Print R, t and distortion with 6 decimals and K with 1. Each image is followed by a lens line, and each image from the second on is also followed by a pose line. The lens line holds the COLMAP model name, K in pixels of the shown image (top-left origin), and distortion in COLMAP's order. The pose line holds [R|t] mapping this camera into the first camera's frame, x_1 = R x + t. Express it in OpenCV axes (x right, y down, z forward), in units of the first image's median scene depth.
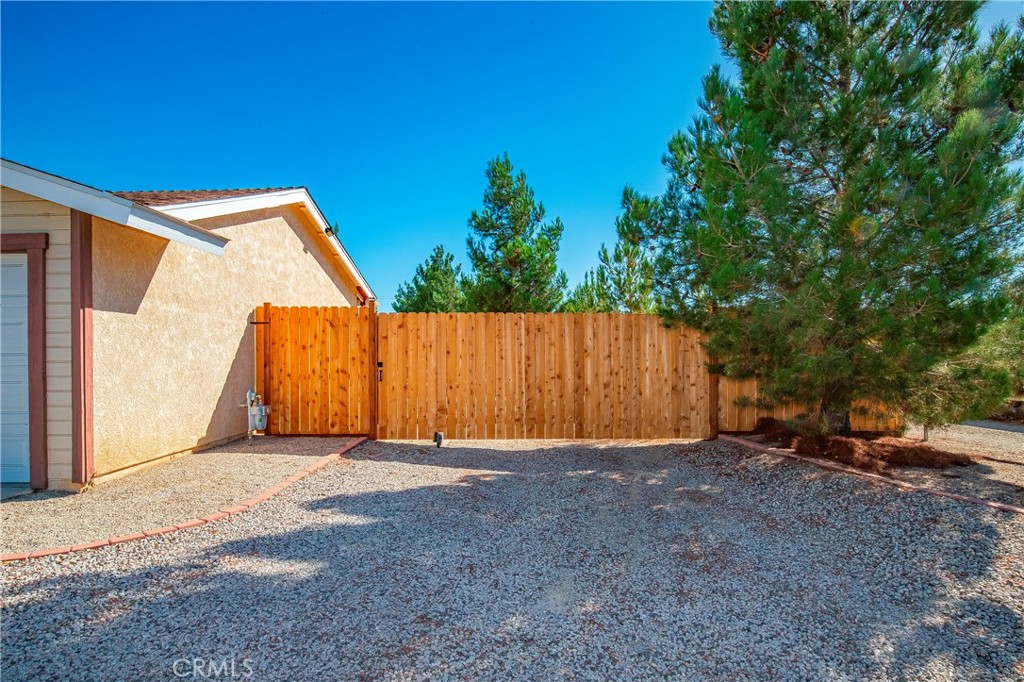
lens RADIAL K [[586.5, 0, 512.4], [0, 586.5, 340.8], [0, 0, 1]] dist [0.000617, -0.000525]
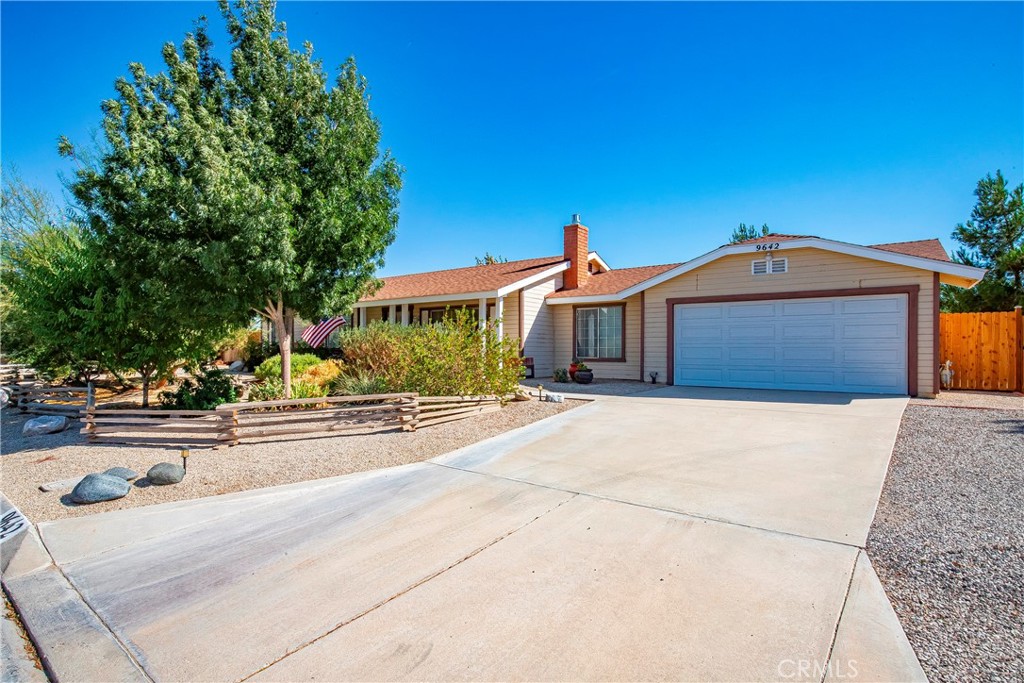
lens RADIAL K [[514.5, 0, 511.7], [0, 514.5, 342.0], [0, 0, 1]] dist [0.000396, 0.000347]
pose [[0.817440, 0.002973, -0.576006, -0.562305], [-0.002600, 0.999996, 0.001472, 0.026073], [0.576008, 0.000294, 0.817444, -0.947259]]
